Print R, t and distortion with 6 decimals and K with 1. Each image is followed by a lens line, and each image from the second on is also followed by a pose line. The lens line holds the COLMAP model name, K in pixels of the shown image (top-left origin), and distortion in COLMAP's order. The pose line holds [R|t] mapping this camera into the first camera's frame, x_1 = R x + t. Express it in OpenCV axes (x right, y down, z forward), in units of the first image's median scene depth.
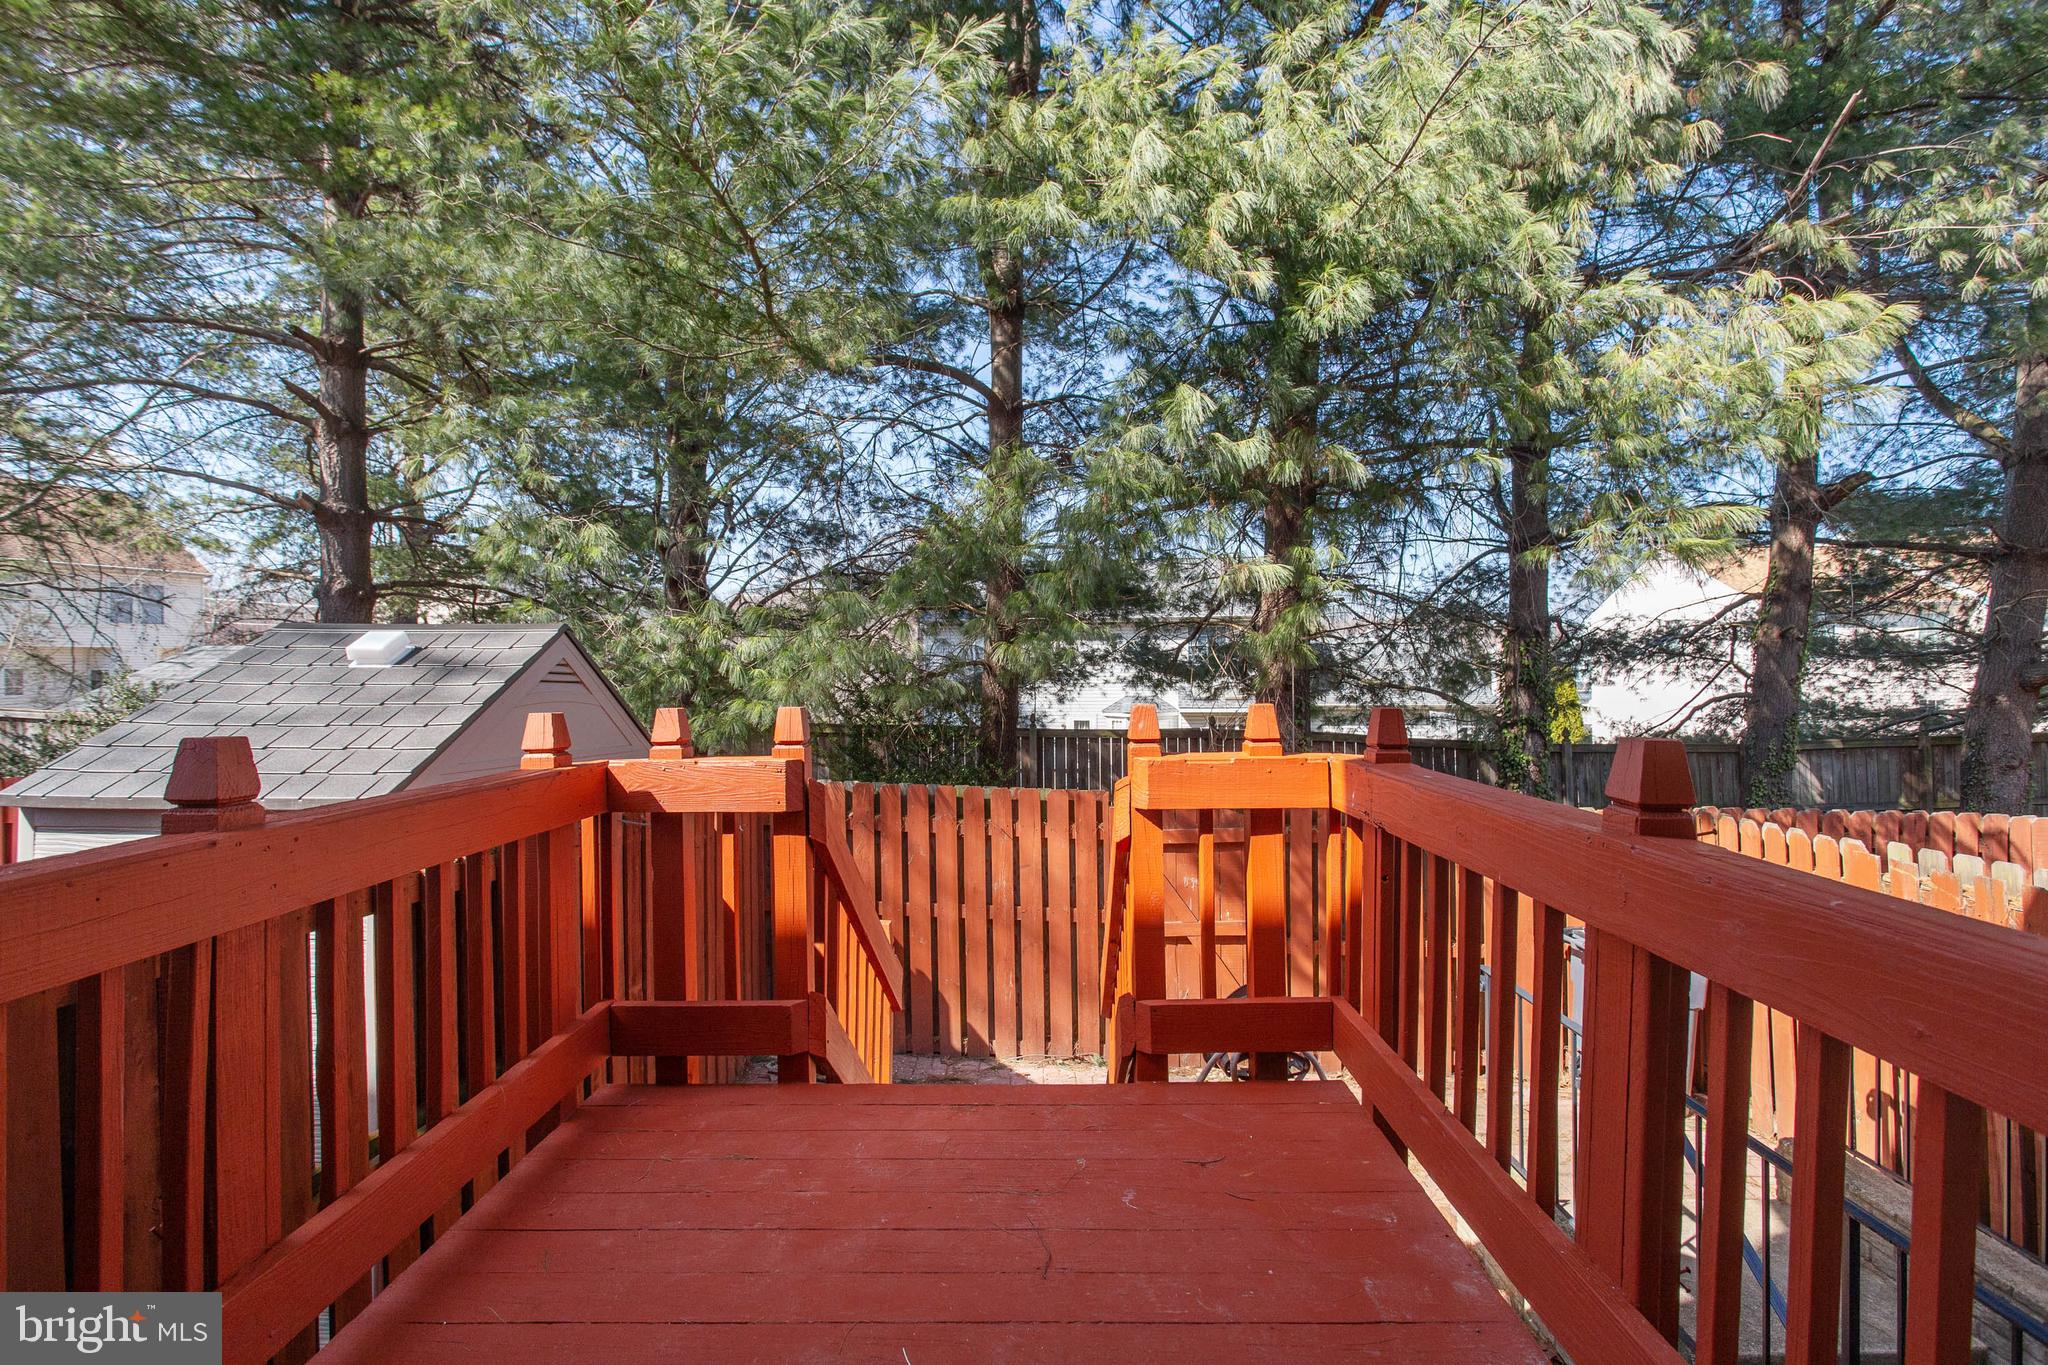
lens RADIAL K [[1016.6, 0, 1048.0], [0, 1016.6, 680.2], [0, 0, 1]] dist [0.001620, 0.000219]
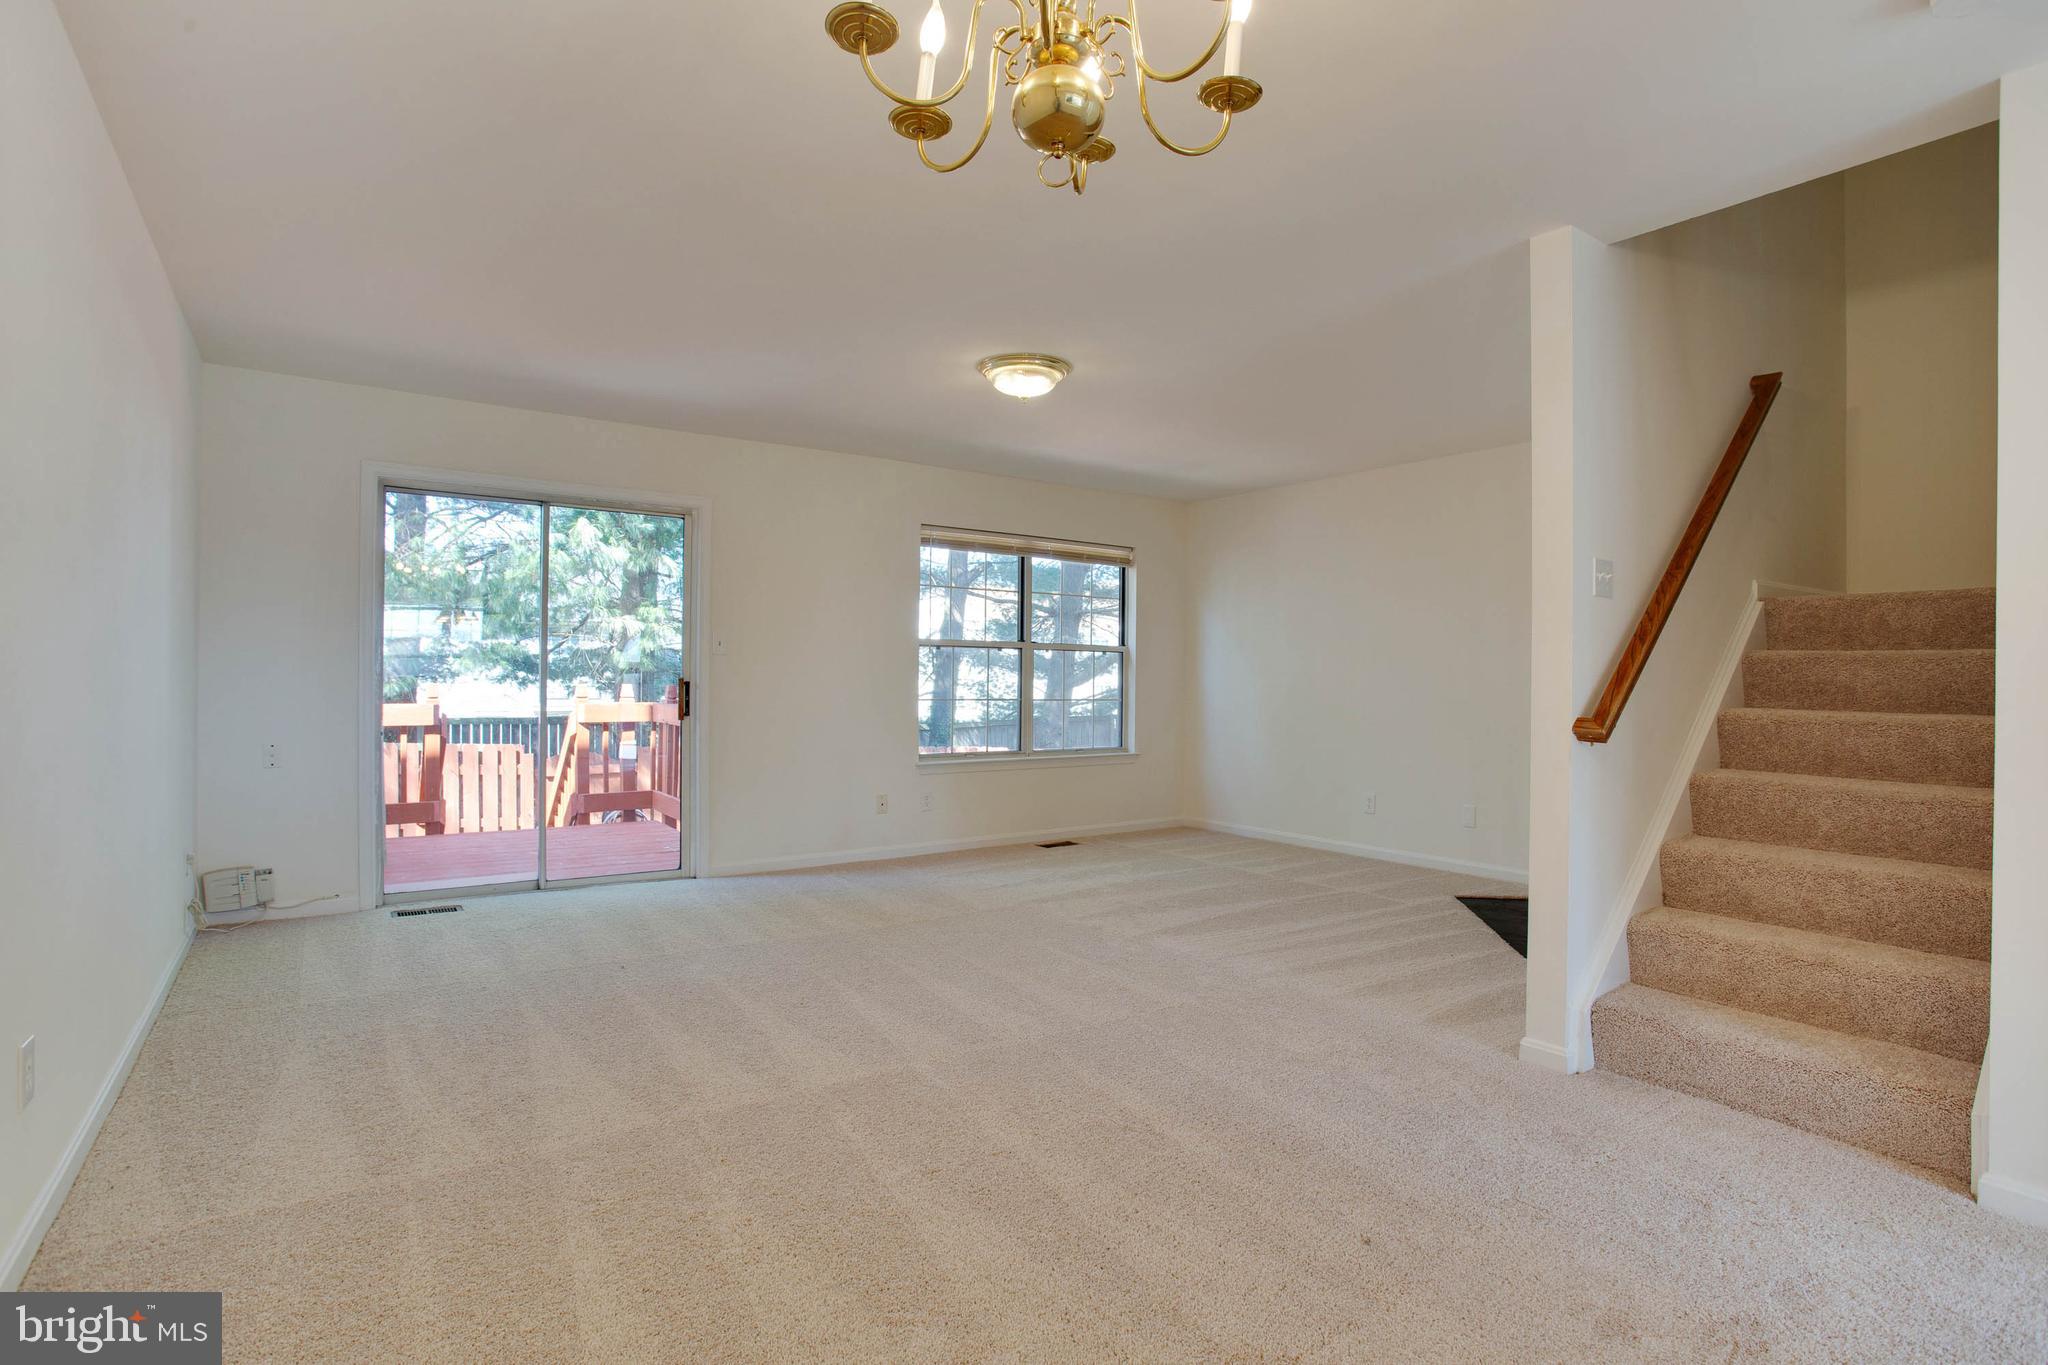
lens RADIAL K [[1016.6, 0, 1048.0], [0, 1016.6, 680.2], [0, 0, 1]] dist [0.001620, 0.000219]
pose [[0.820066, 0.012532, 0.572132, -0.437578], [-0.011942, 0.999917, -0.004785, 0.002981], [-0.572145, -0.002908, 0.820147, -1.931082]]
